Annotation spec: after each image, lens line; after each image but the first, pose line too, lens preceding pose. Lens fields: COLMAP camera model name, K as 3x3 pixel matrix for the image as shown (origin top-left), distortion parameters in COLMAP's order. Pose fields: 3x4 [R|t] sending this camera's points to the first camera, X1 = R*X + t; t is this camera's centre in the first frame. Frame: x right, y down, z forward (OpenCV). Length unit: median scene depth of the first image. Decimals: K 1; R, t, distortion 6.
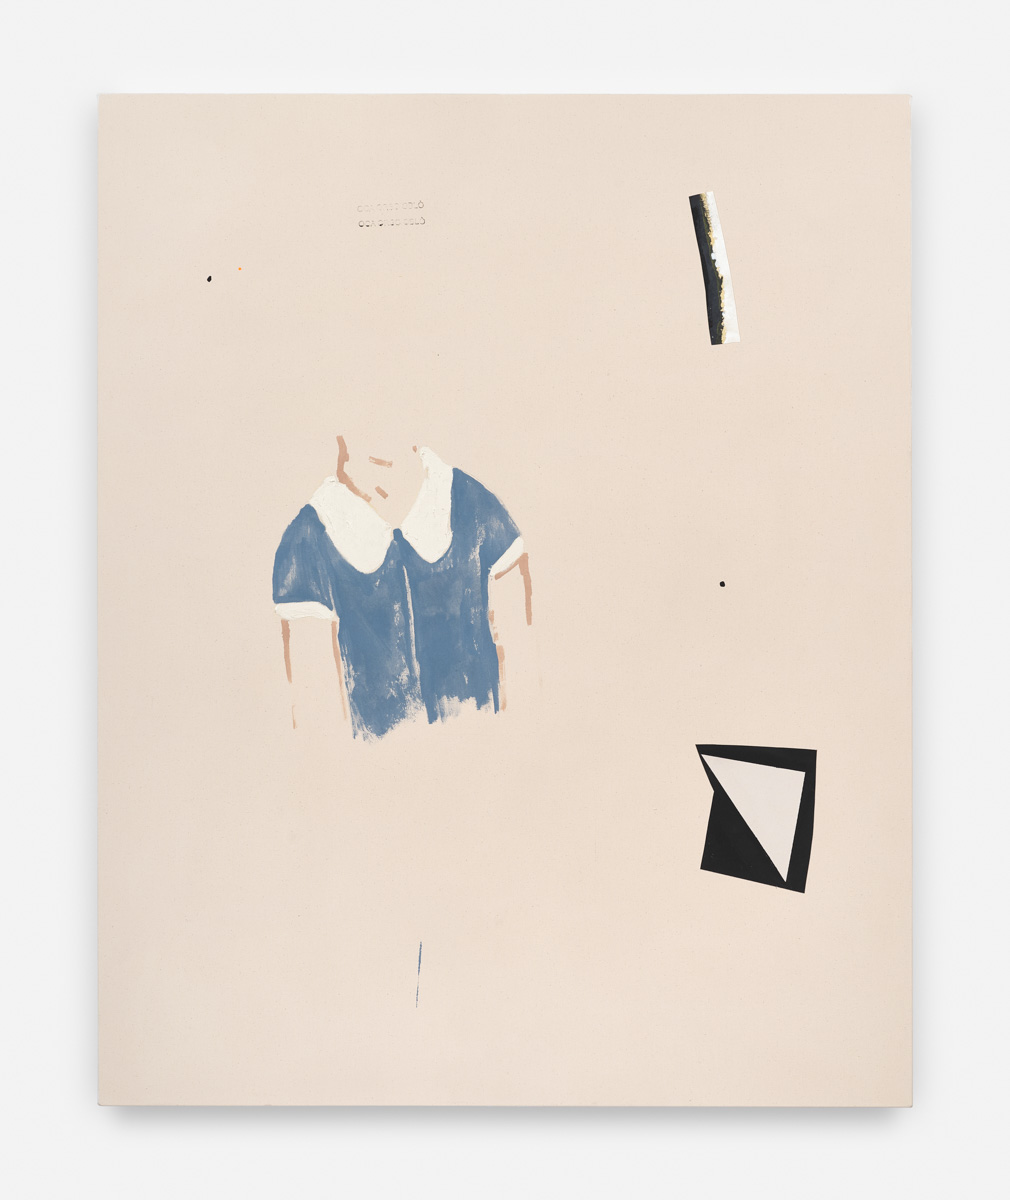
lens RADIAL K [[4012.0, 0, 505.7], [0, 4012.0, 603.2], [0, 0, 1]] dist [0.332547, 0.000000]
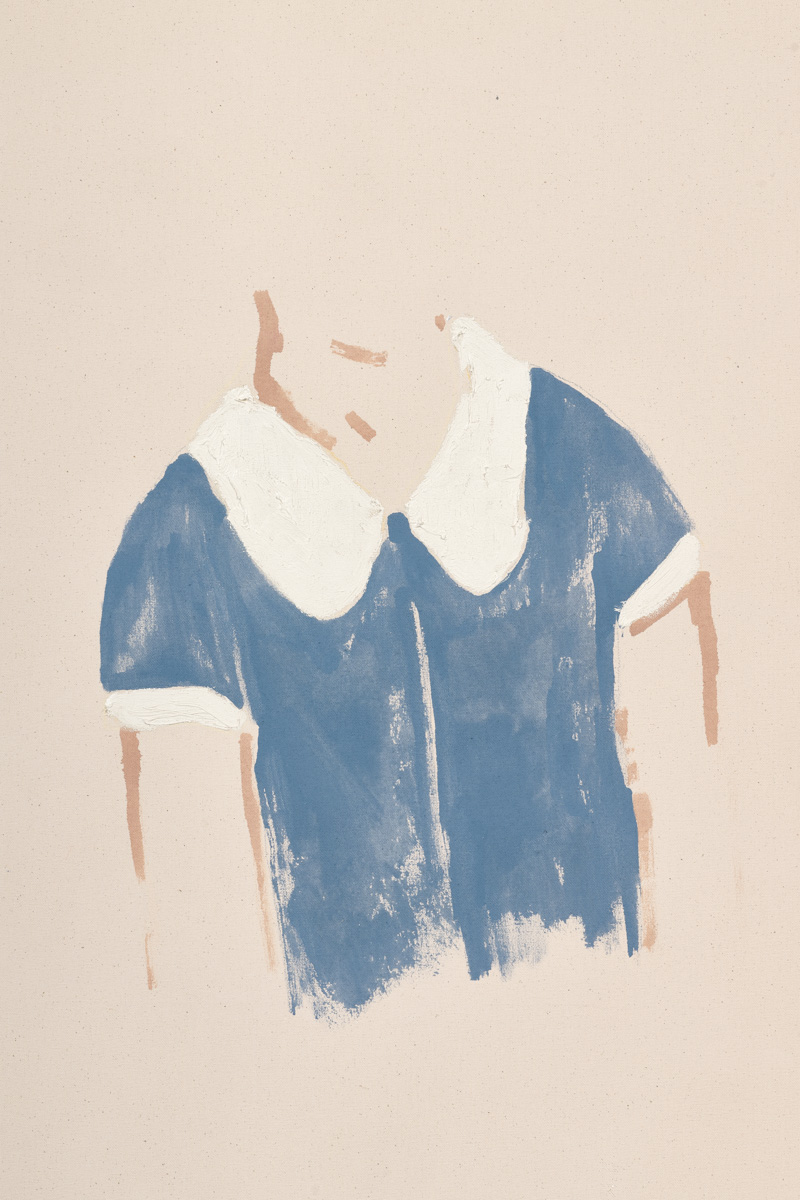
lens RADIAL K [[3612.1, 0, 397.1], [0, 3612.1, 598.3], [0, 0, 1]] dist [-0.062417, 0.000000]
pose [[0.998740, 0.005025, -0.049932, -0.008202], [-0.003462, 0.999503, 0.031346, -0.021480], [0.050065, -0.031134, 0.998261, 0.624078]]
